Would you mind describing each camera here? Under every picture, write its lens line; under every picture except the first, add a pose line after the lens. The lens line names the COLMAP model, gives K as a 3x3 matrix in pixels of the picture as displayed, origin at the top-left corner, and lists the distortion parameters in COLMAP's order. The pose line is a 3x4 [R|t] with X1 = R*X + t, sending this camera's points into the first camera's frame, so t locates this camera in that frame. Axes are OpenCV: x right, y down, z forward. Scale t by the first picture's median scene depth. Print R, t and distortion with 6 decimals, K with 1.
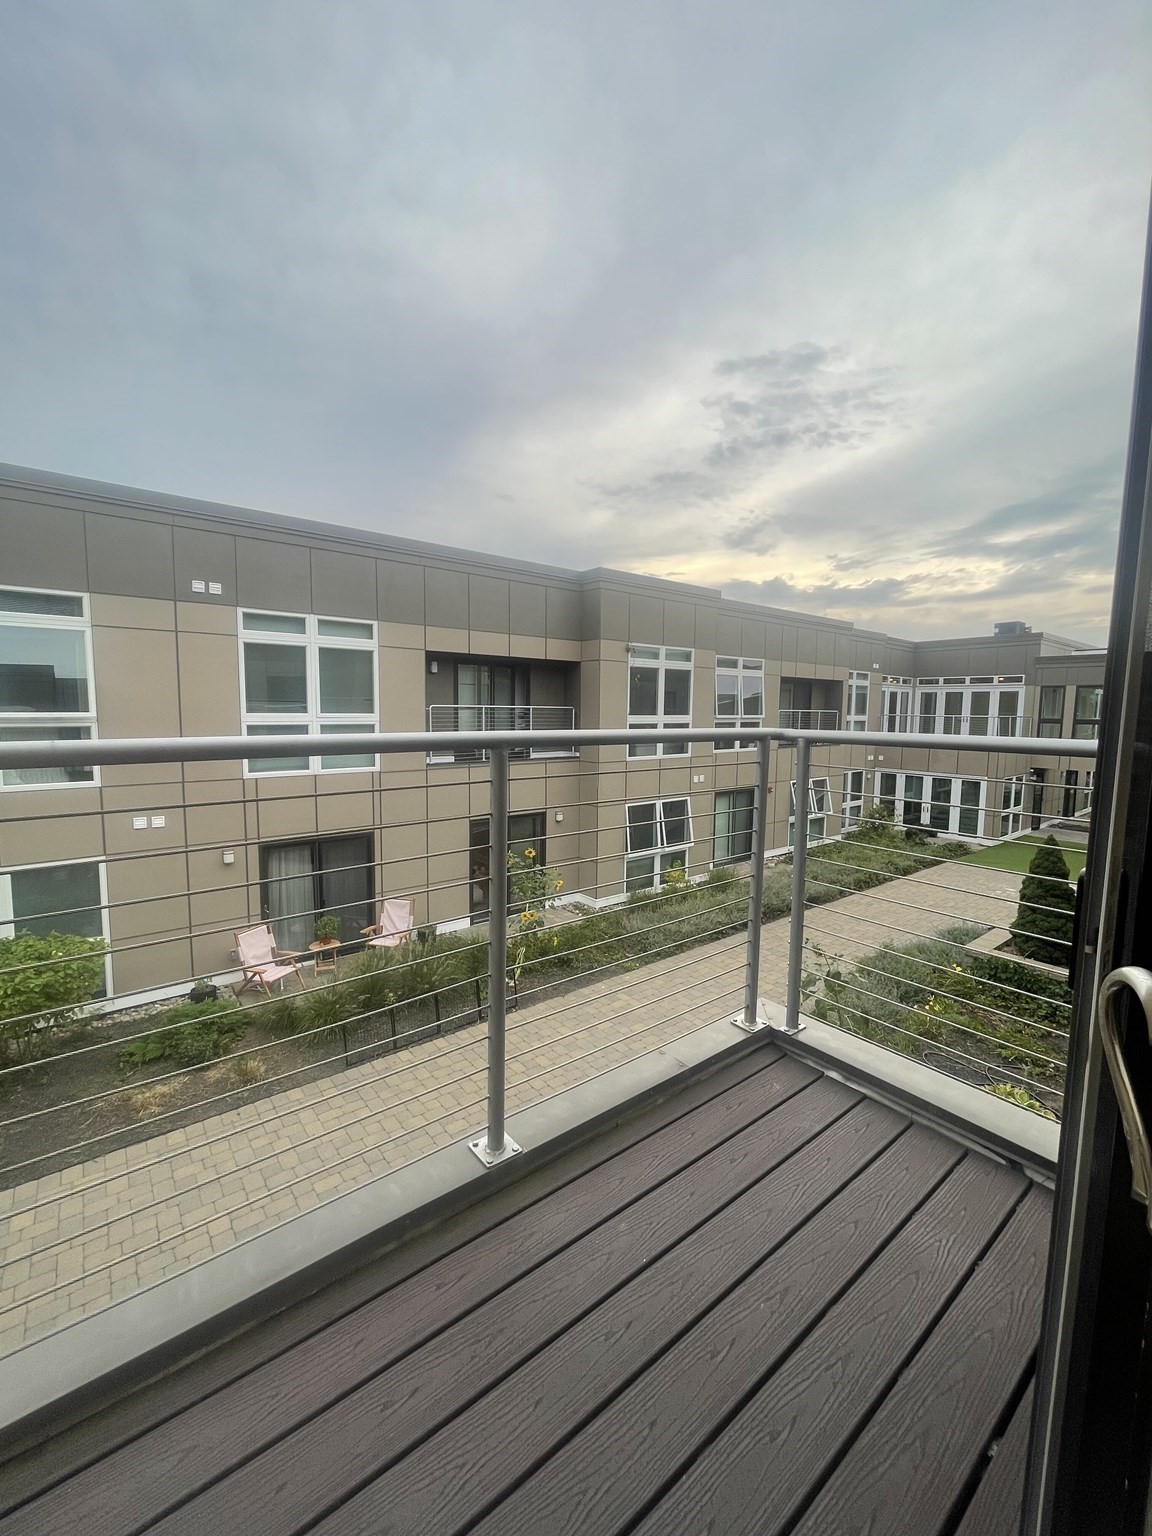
lens RADIAL K [[623.1, 0, 576.0], [0, 623.1, 768.0], [0, 0, 1]] dist [-0.001351, -0.001084]
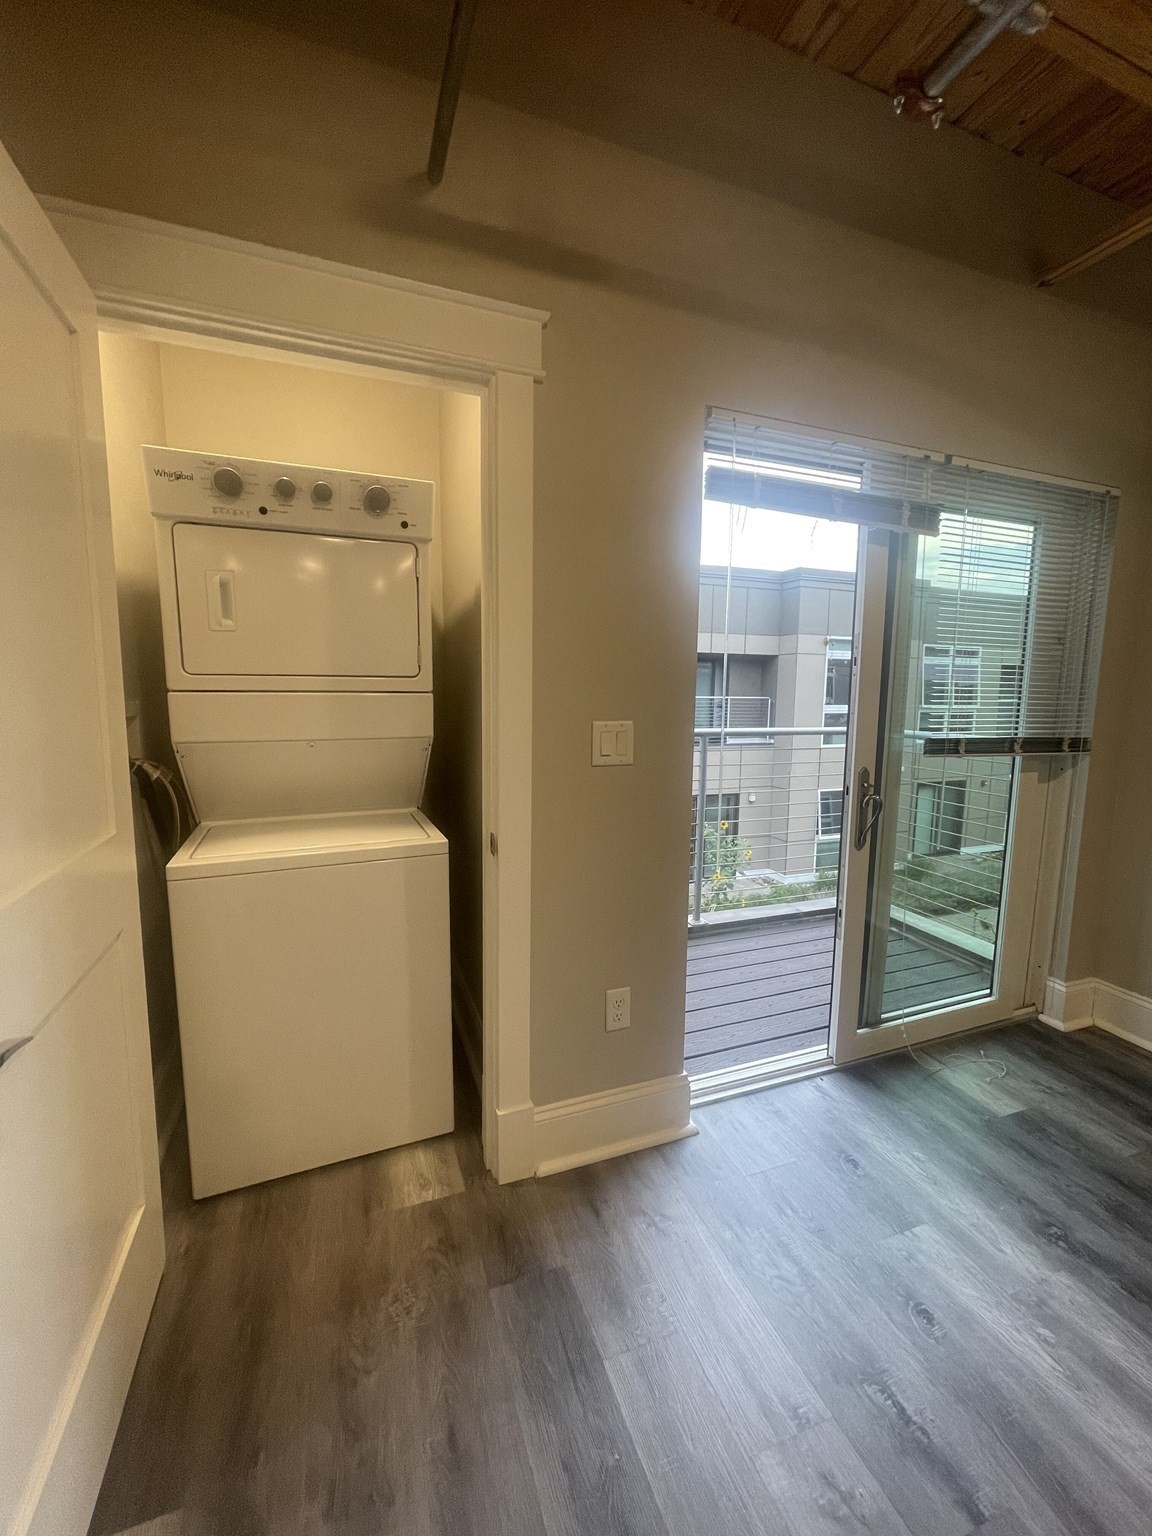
lens RADIAL K [[623.1, 0, 576.0], [0, 623.1, 768.0], [0, 0, 1]] dist [-0.001351, -0.001084]
pose [[0.950606, 0.036491, -0.308246, 0.014500], [-0.028841, 0.999153, 0.029338, 0.002731], [0.309056, -0.018998, 0.950854, -0.142114]]
